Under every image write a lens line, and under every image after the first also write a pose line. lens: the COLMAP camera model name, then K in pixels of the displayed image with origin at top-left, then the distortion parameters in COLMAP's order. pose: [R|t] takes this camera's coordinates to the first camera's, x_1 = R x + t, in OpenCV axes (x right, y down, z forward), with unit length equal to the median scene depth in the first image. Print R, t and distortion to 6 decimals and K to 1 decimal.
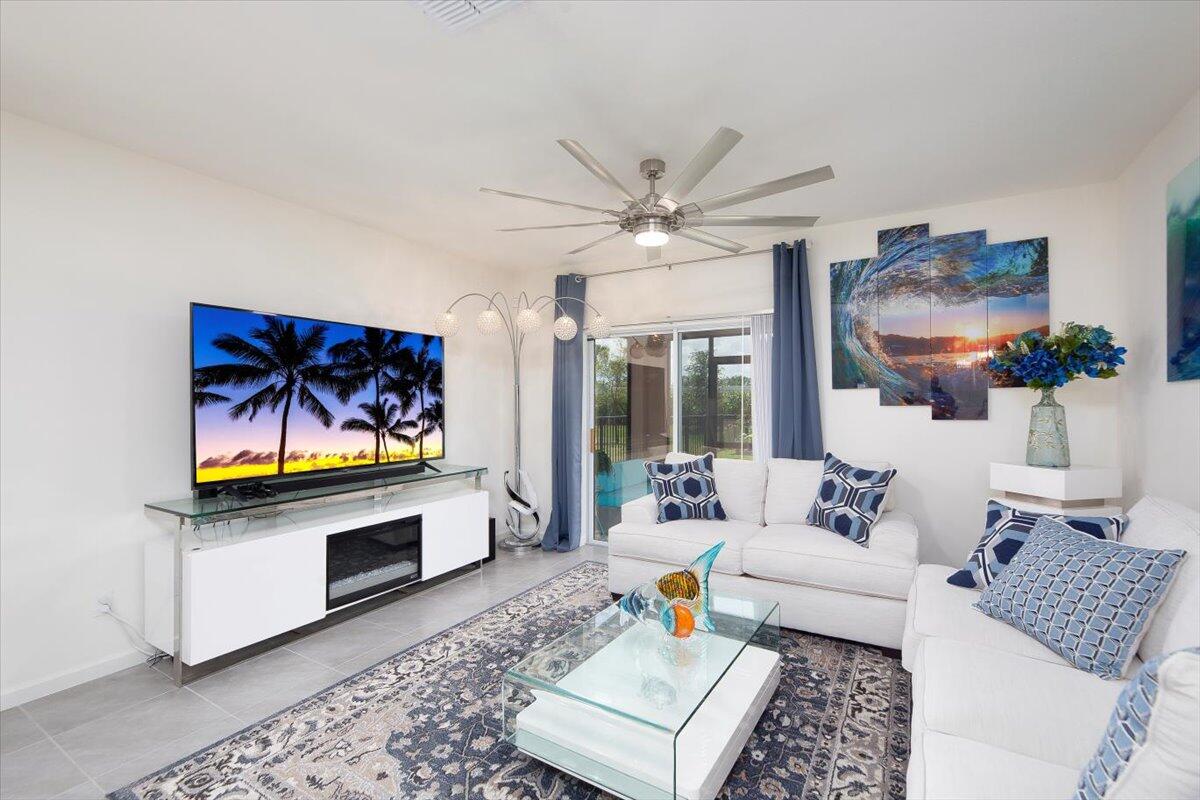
lens RADIAL K [[528.3, 0, 602.2], [0, 528.3, 399.9], [0, 0, 1]] dist [0.002234, -0.000390]
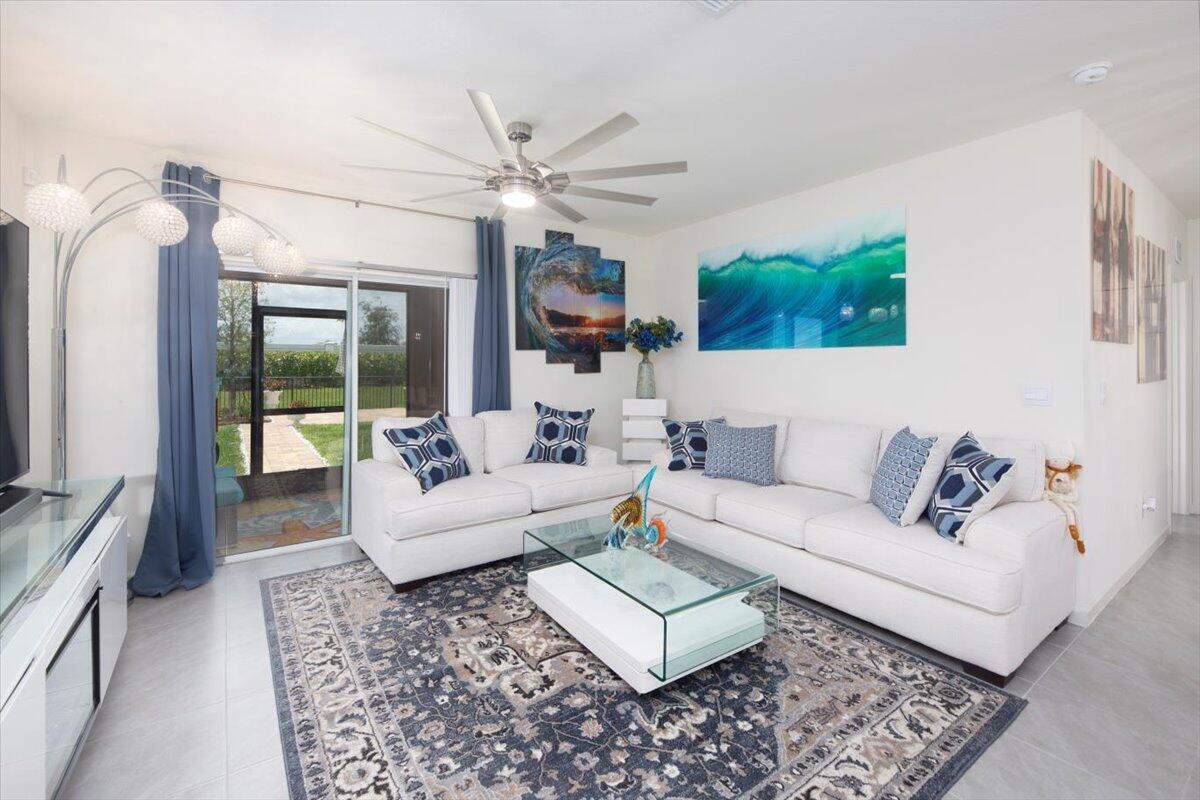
lens RADIAL K [[523.5, 0, 603.2], [0, 523.5, 359.5], [0, 0, 1]] dist [-0.000787, -0.000504]
pose [[0.403106, 0.005764, 0.915135, -0.675438], [-0.004438, 0.999981, -0.004344, 0.006601], [-0.915143, -0.002310, 0.403123, 0.394313]]
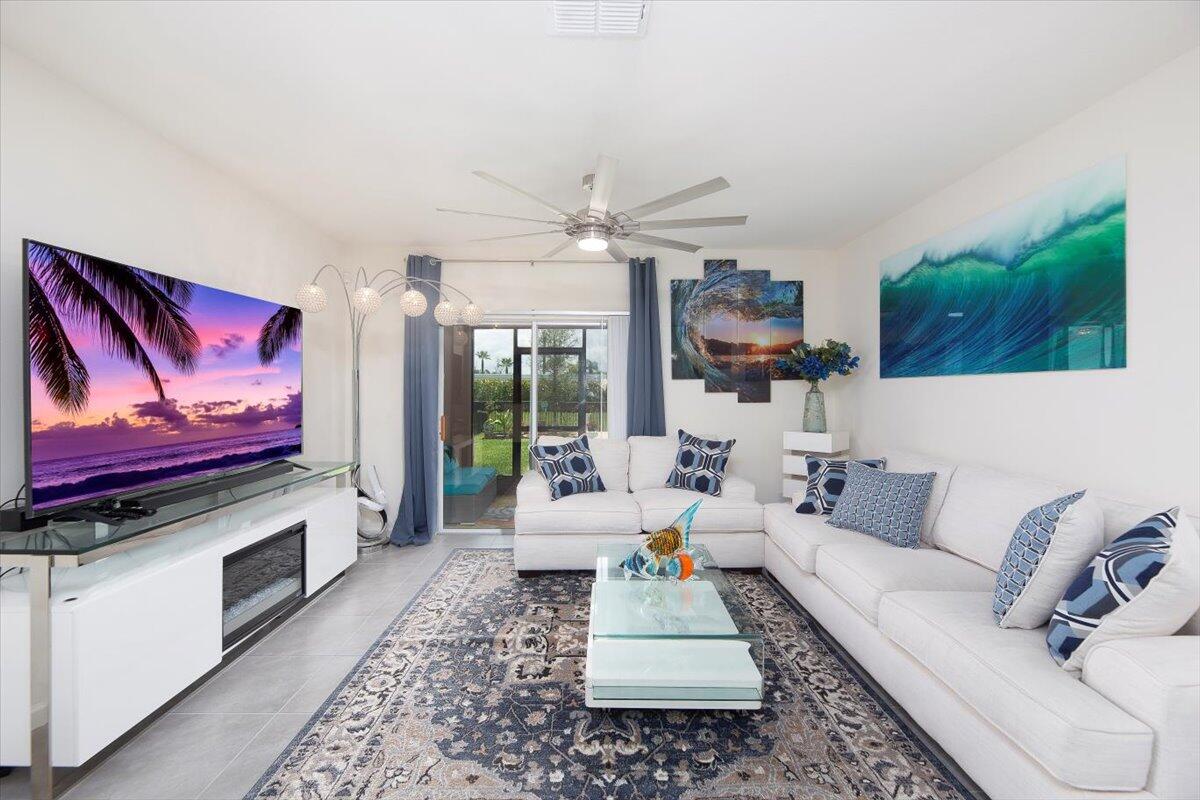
lens RADIAL K [[512.6, 0, 599.6], [0, 512.6, 389.6], [0, 0, 1]] dist [-0.000088, -0.000214]
pose [[0.851734, 0.002897, 0.523966, -0.414466], [-0.005245, 0.999982, 0.002997, 0.001362], [-0.523947, -0.005301, 0.851734, 0.054067]]
